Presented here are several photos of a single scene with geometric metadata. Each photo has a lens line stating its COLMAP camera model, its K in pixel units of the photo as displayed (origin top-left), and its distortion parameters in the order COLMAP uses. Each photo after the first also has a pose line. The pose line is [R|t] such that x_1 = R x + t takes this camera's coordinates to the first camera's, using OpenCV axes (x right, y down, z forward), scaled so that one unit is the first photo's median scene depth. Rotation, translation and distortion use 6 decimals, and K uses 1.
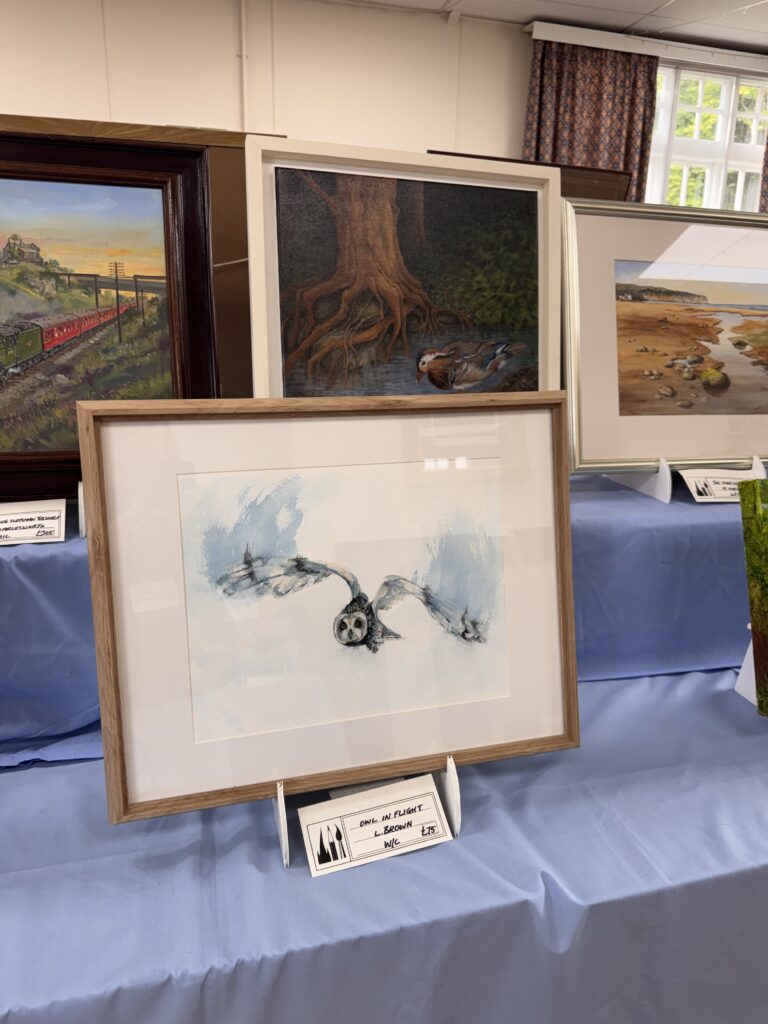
lens RADIAL K [[736.3, 0, 384.0], [0, 736.3, 512.0], [0, 0, 1]] dist [0.093953, -0.129127]
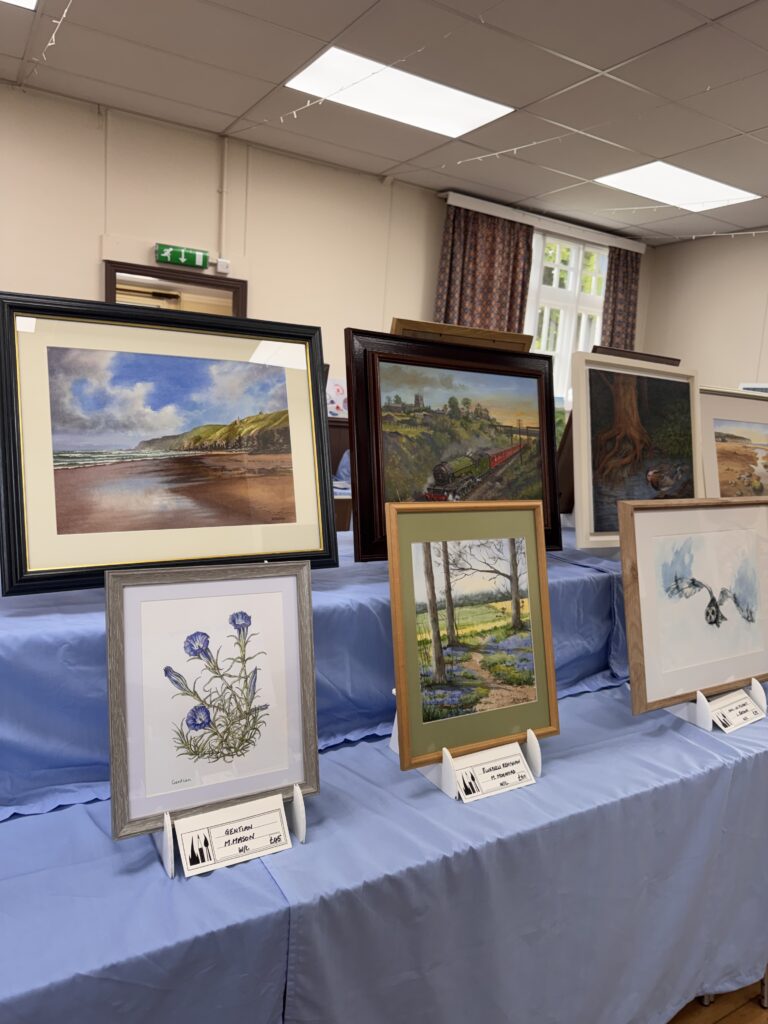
lens RADIAL K [[745.4, 0, 384.0], [0, 745.4, 512.0], [0, 0, 1]] dist [0.074987, -0.146270]
pose [[0.961563, 0.004471, 0.274550, -0.992810], [0.025466, 0.994106, -0.105376, 0.051146], [-0.273403, 0.108317, 0.955782, -0.490792]]
